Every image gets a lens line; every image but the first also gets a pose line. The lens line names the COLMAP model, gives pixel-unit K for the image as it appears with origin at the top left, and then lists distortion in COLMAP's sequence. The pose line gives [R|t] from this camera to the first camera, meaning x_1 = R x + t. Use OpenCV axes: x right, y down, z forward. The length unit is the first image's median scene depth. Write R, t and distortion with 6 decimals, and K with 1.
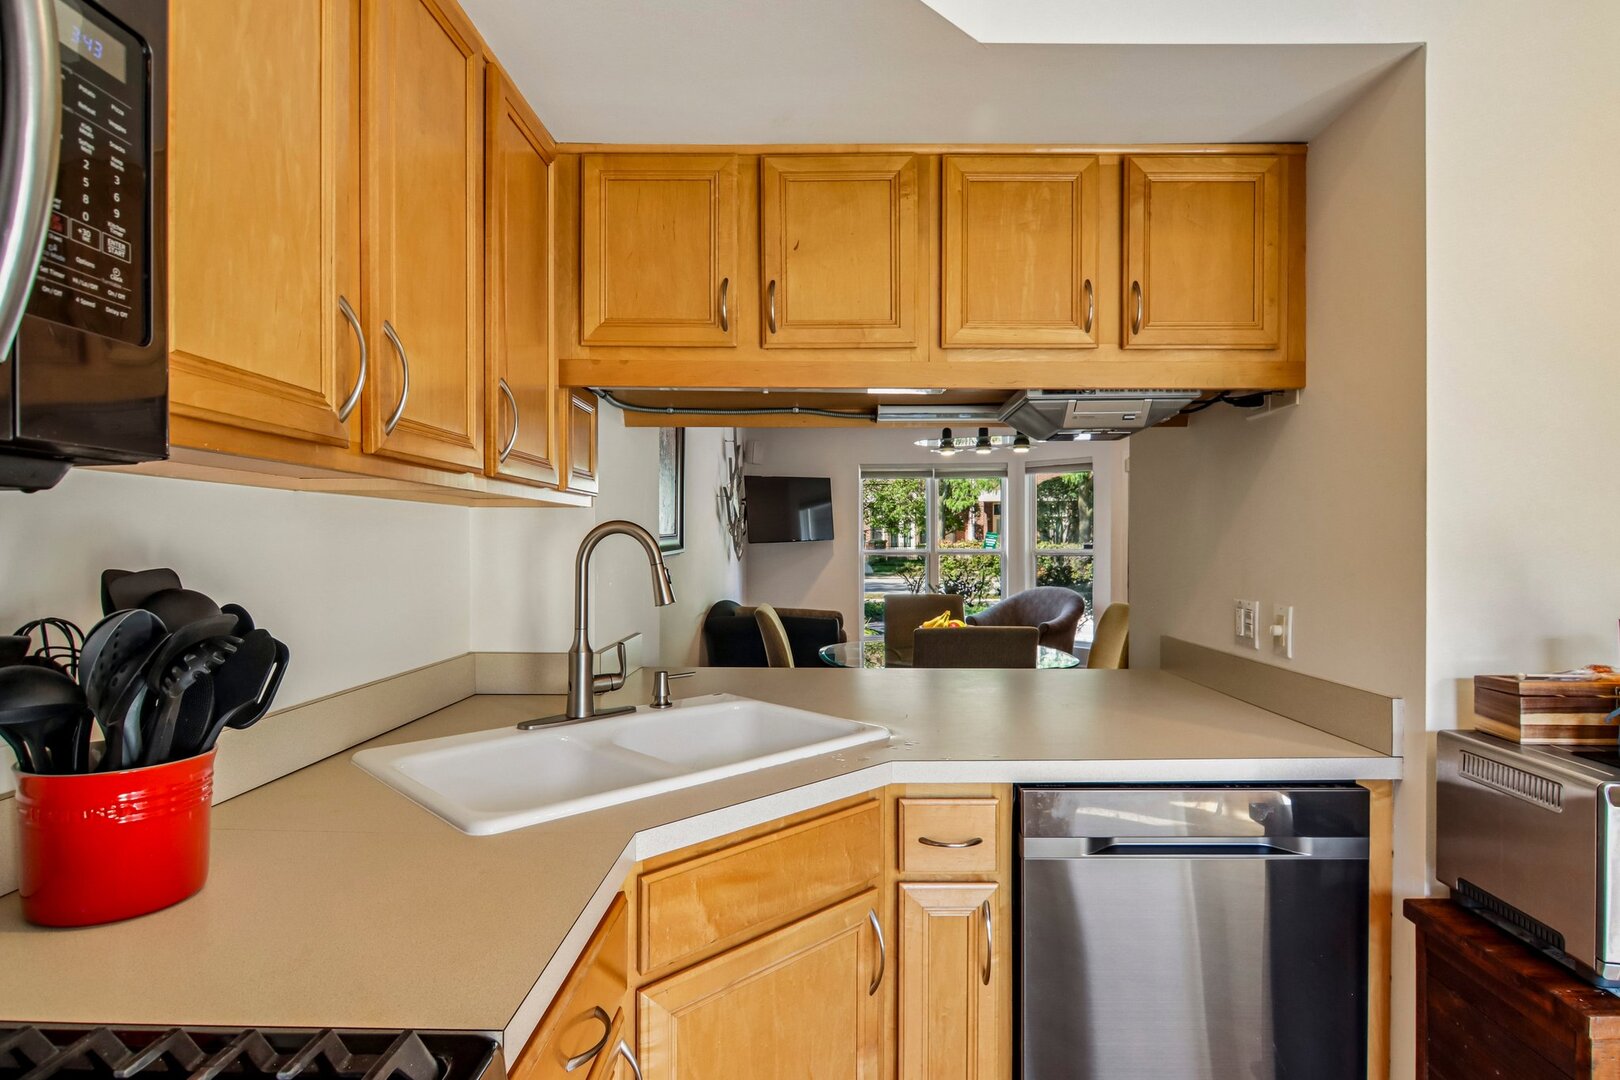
lens RADIAL K [[851.2, 0, 834.9], [0, 851.2, 544.1], [0, 0, 1]] dist [0.000510, -0.011617]
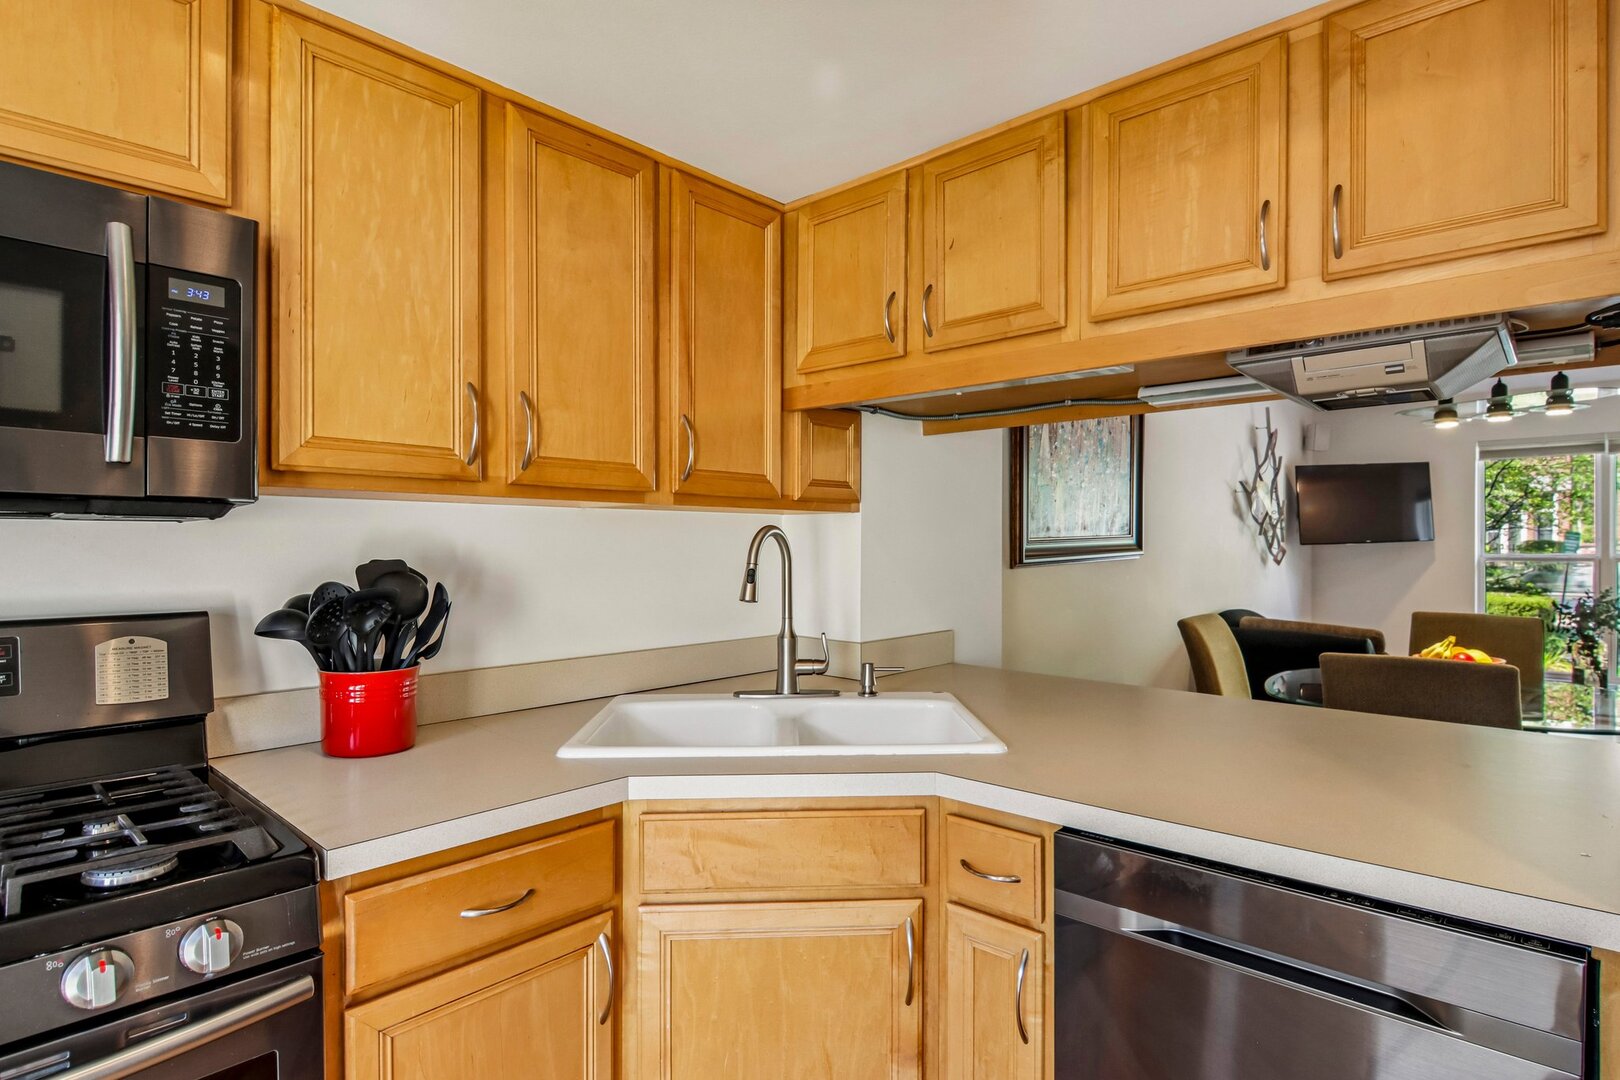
lens RADIAL K [[851.2, 0, 819.8], [0, 851.2, 547.4], [0, 0, 1]] dist [0.000510, -0.011617]
pose [[0.736537, 0.005516, -0.676375, 0.515217], [-0.003132, 0.999984, 0.004744, -0.002834], [0.676390, -0.001376, 0.736542, 0.168726]]
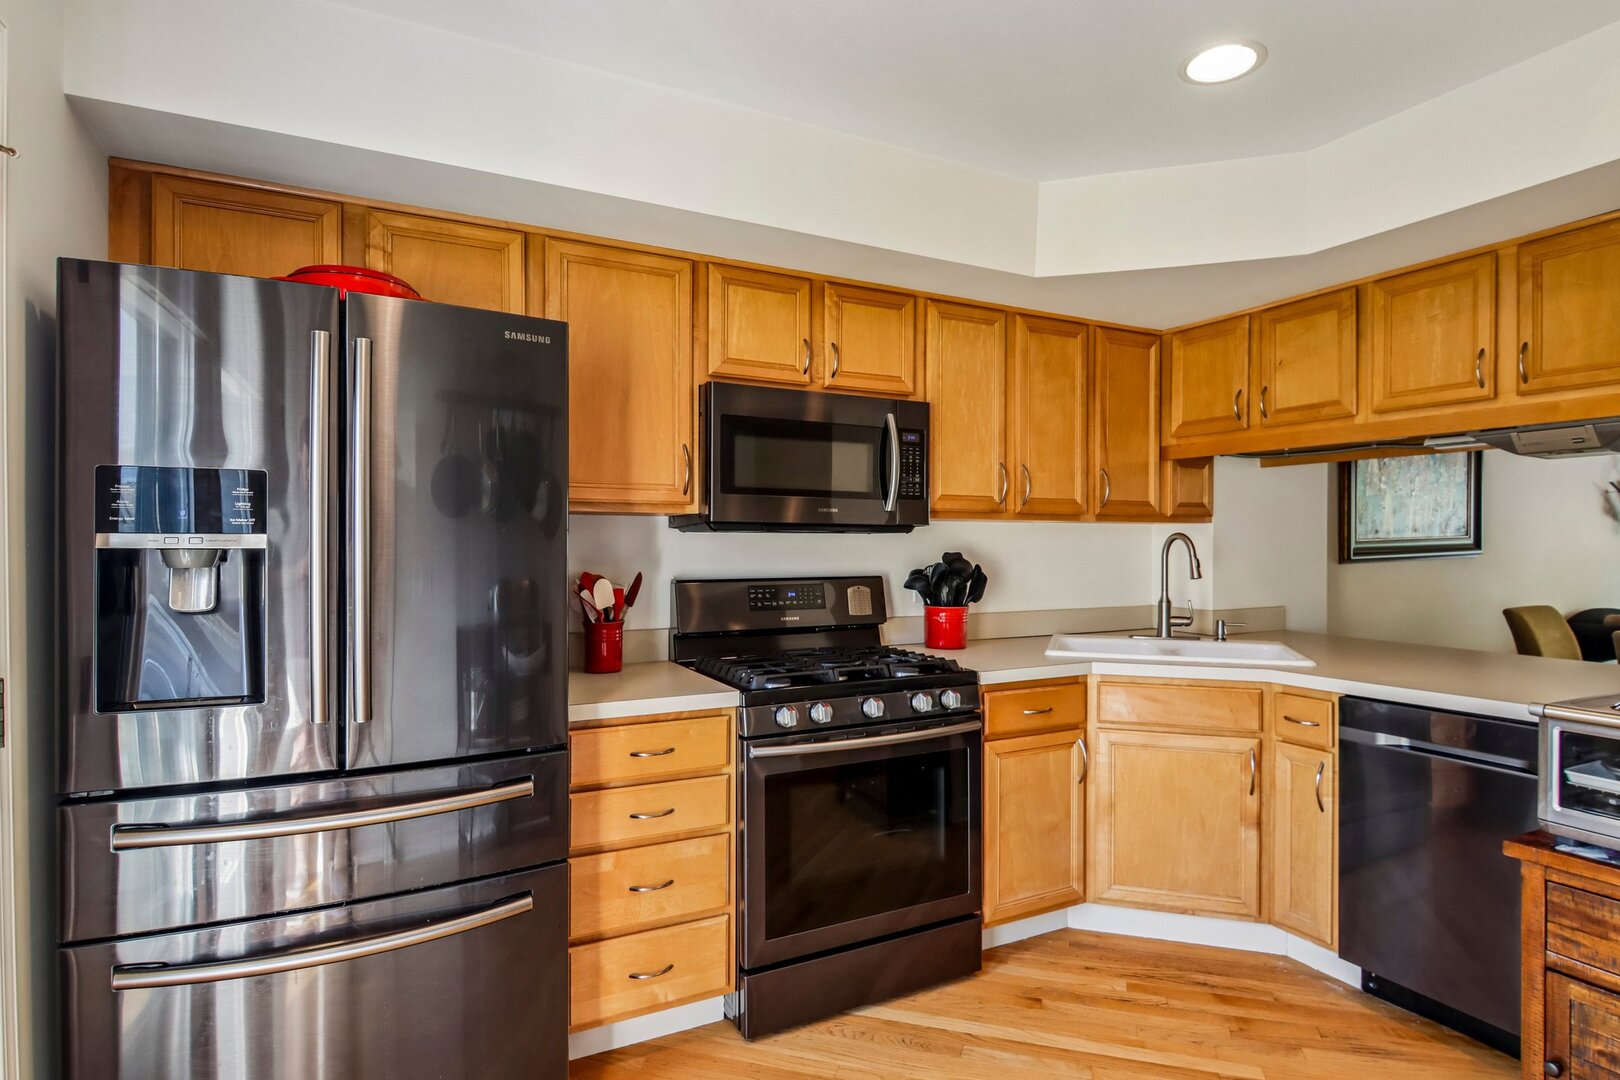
lens RADIAL K [[851.2, 0, 790.6], [0, 851.2, 545.7], [0, 0, 1]] dist [0.000510, -0.011617]
pose [[0.432414, 0.006619, -0.901651, 1.019487], [-0.003230, 0.999978, 0.005791, -0.006911], [0.901669, 0.000408, 0.432426, -0.545358]]
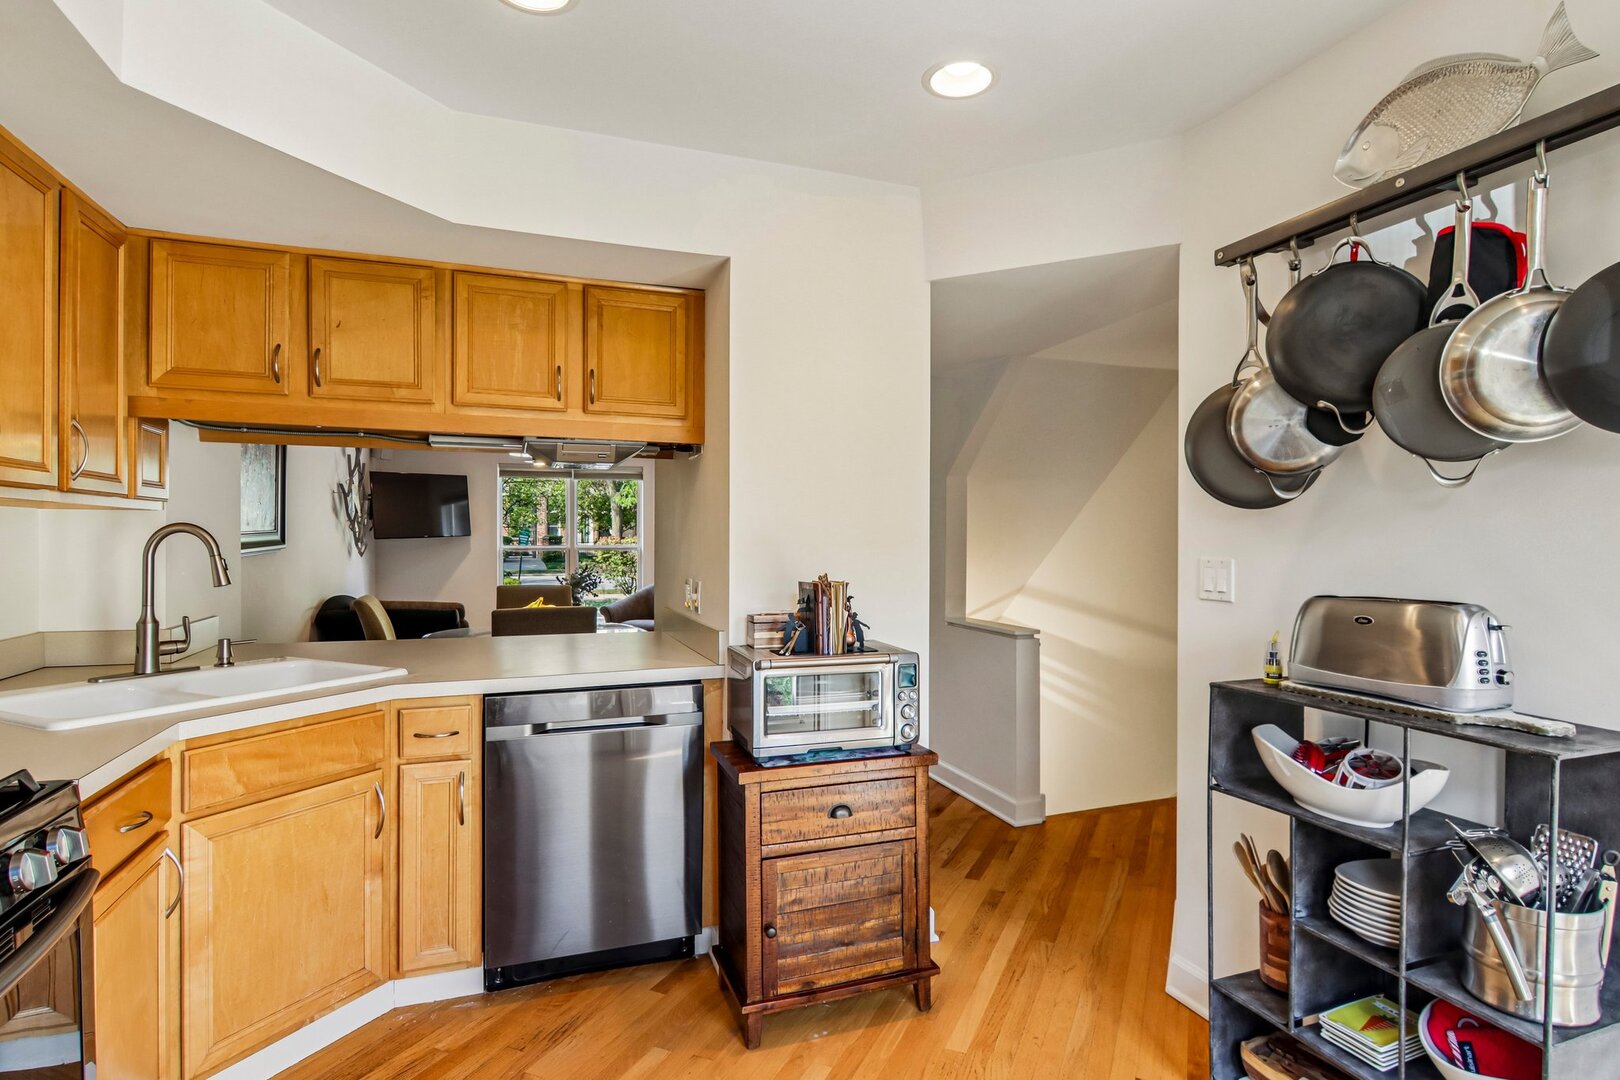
lens RADIAL K [[851.2, 0, 847.5], [0, 851.2, 542.3], [0, 0, 1]] dist [0.000510, -0.011617]
pose [[0.931104, 0.001476, 0.364750, 0.222218], [-0.002441, 0.999995, 0.002184, -0.002931], [-0.364745, -0.002924, 0.931103, -0.586876]]
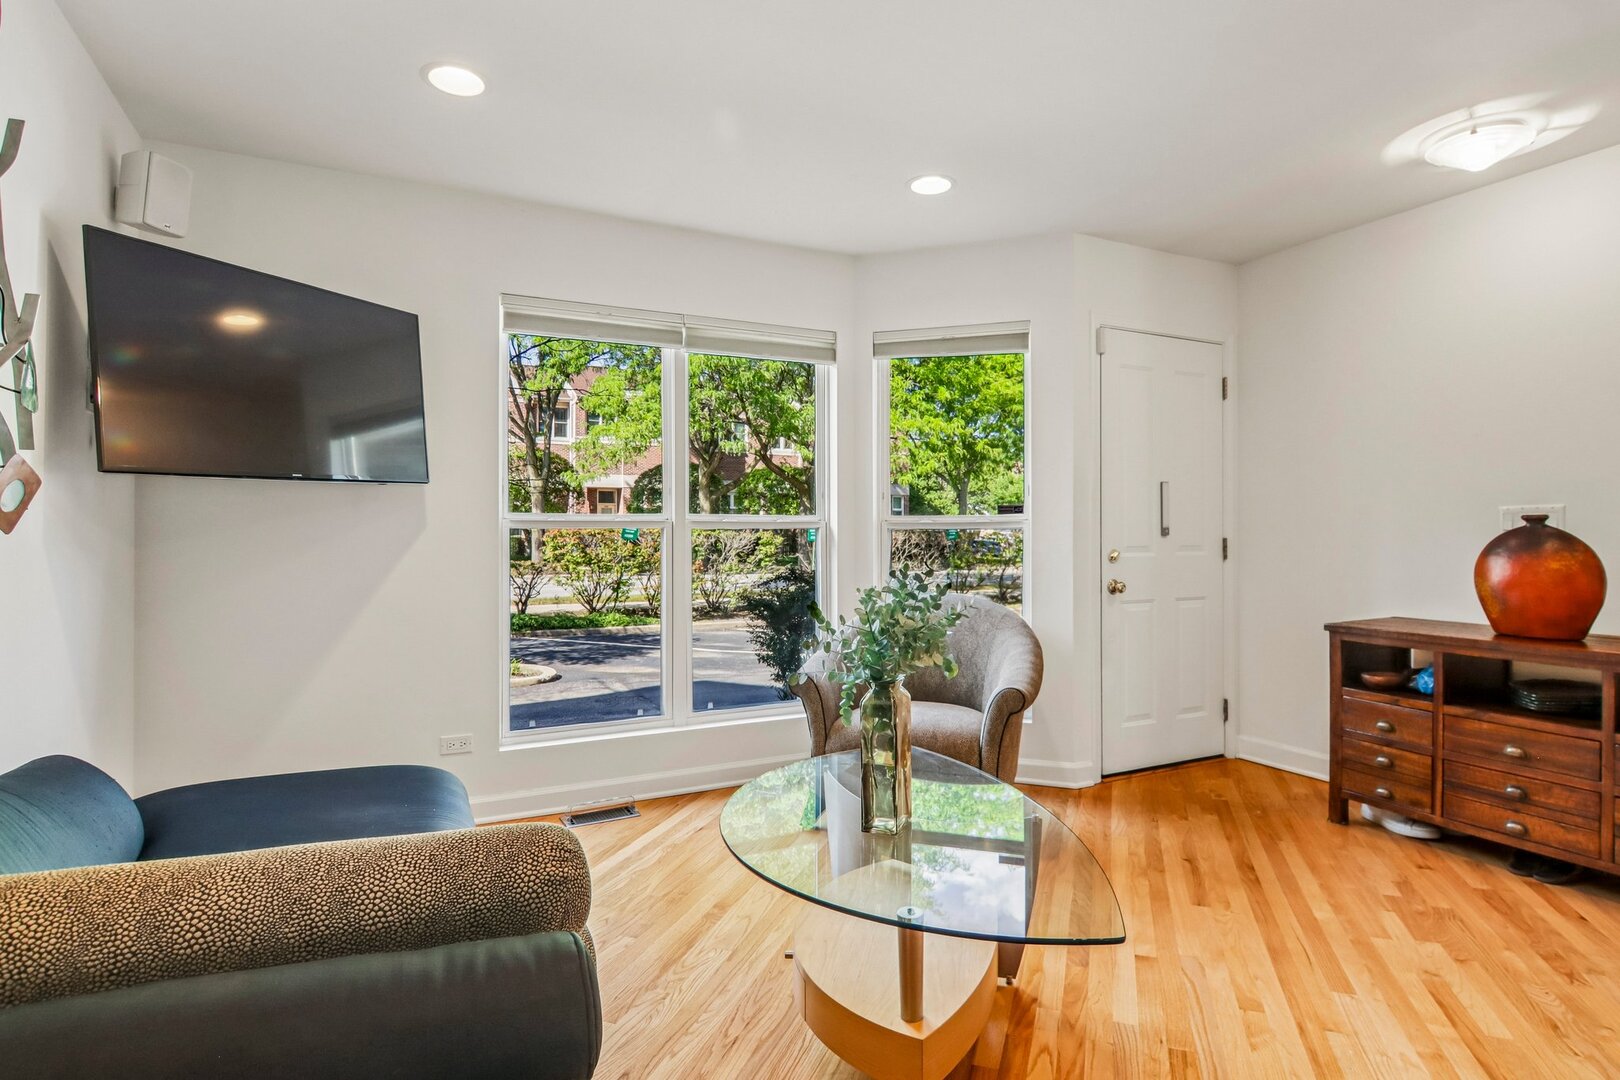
lens RADIAL K [[851.2, 0, 825.8], [0, 851.2, 530.8], [0, 0, 1]] dist [0.000510, -0.011617]
pose [[0.891048, 0.003856, 0.453893, -0.068756], [0.000769, 0.999950, -0.010004, 0.088157], [-0.453909, 0.009263, 0.891000, 2.757552]]
